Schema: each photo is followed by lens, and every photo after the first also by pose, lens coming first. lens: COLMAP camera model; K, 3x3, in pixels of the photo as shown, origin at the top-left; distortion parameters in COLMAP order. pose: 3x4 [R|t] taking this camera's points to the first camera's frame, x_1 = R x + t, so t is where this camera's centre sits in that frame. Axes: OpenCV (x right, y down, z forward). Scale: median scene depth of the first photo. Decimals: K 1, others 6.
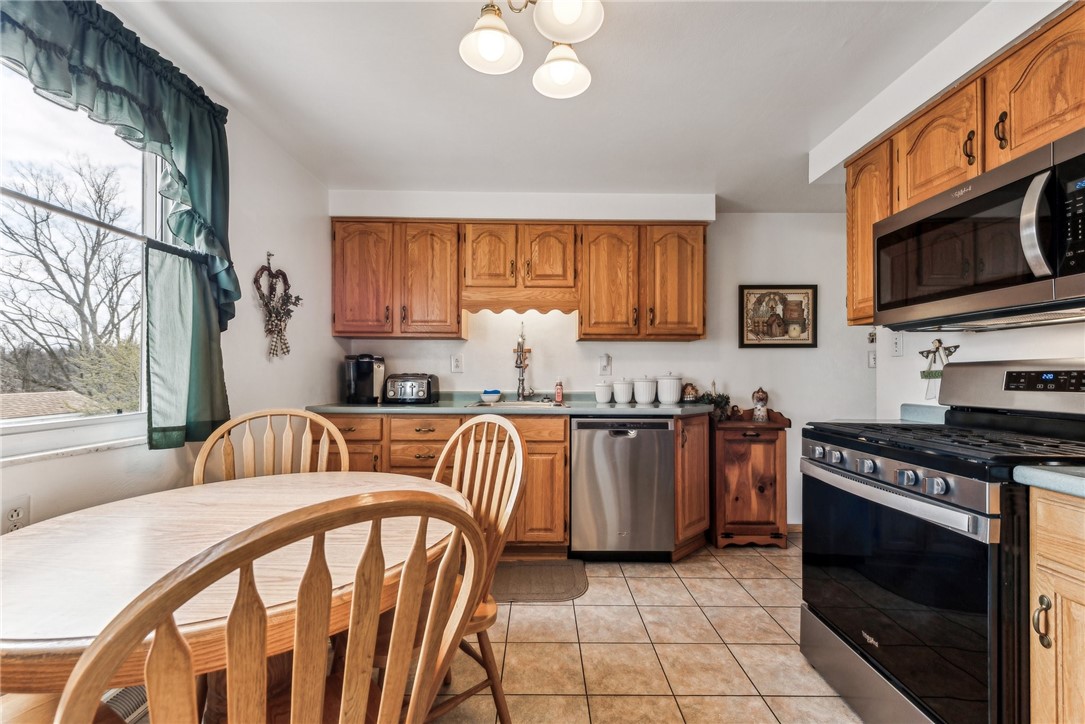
lens RADIAL K [[437.7, 0, 546.5], [0, 437.7, 373.4], [0, 0, 1]] dist [0.002221, -0.000246]
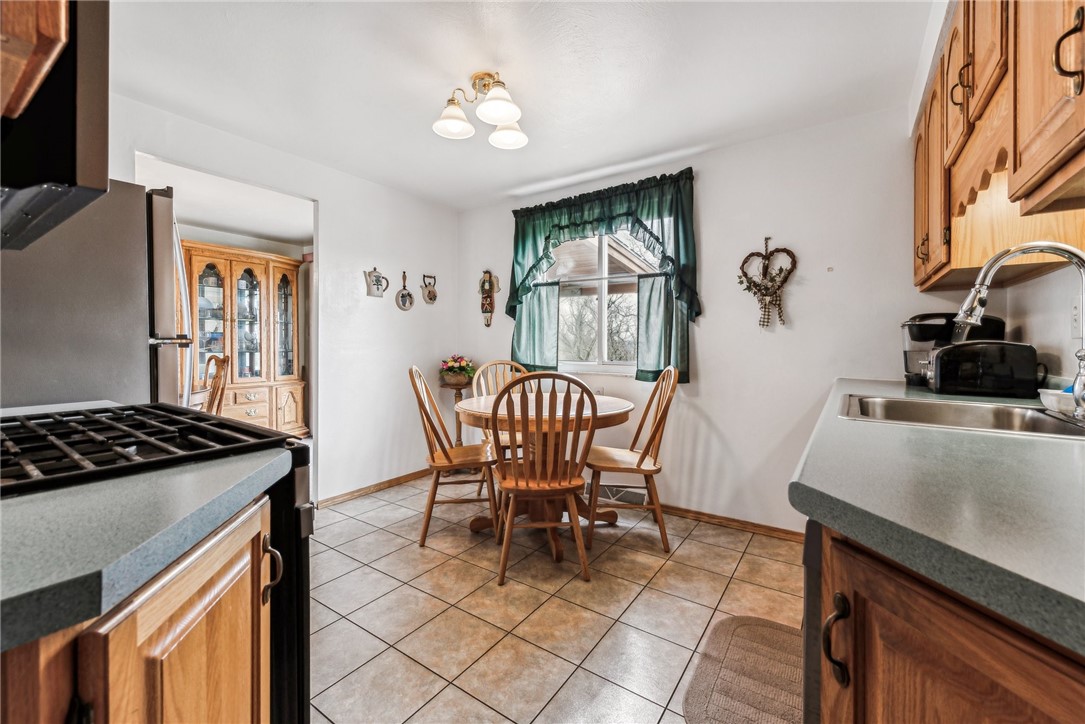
lens RADIAL K [[437.7, 0, 546.7], [0, 437.7, 343.1], [0, 0, 1]] dist [0.002221, -0.000246]
pose [[-0.555434, 0.000946, -0.831560, 0.898649], [0.000630, 1.000000, 0.000717, 0.003185], [0.831560, -0.000126, -0.555435, 1.587621]]
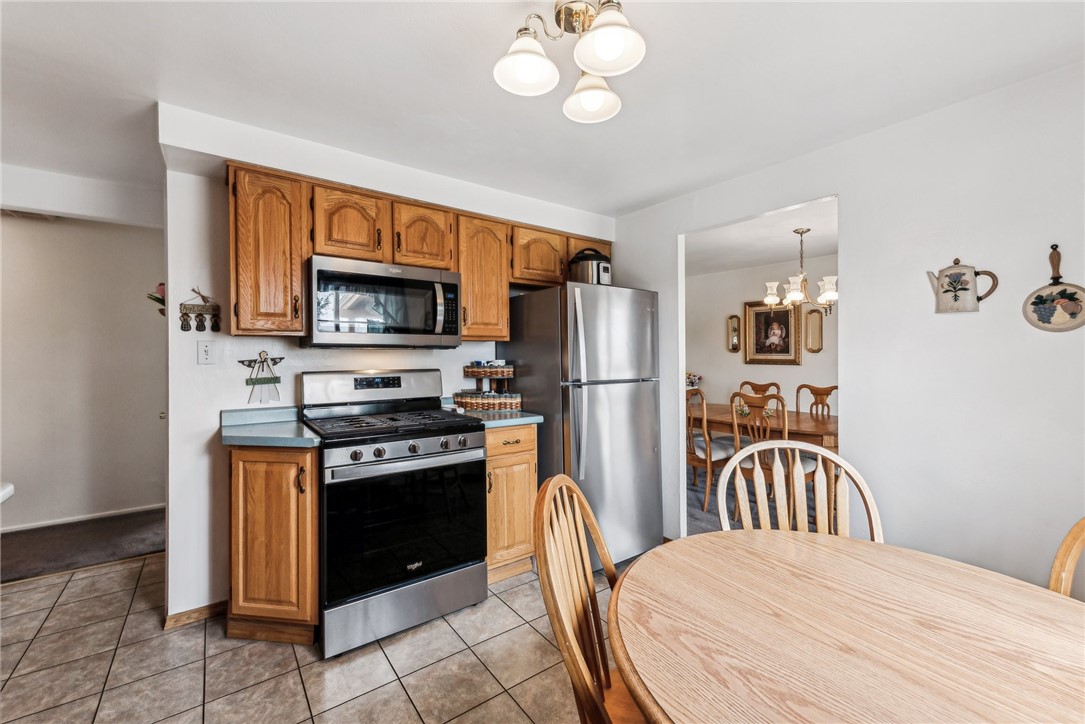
lens RADIAL K [[437.7, 0, 538.3], [0, 437.7, 350.7], [0, 0, 1]] dist [0.002221, -0.000246]
pose [[-0.571455, -0.000921, 0.820633, -0.626683], [-0.005079, 0.999984, -0.002415, -0.100656], [-0.820618, -0.005548, -0.571450, 1.337495]]
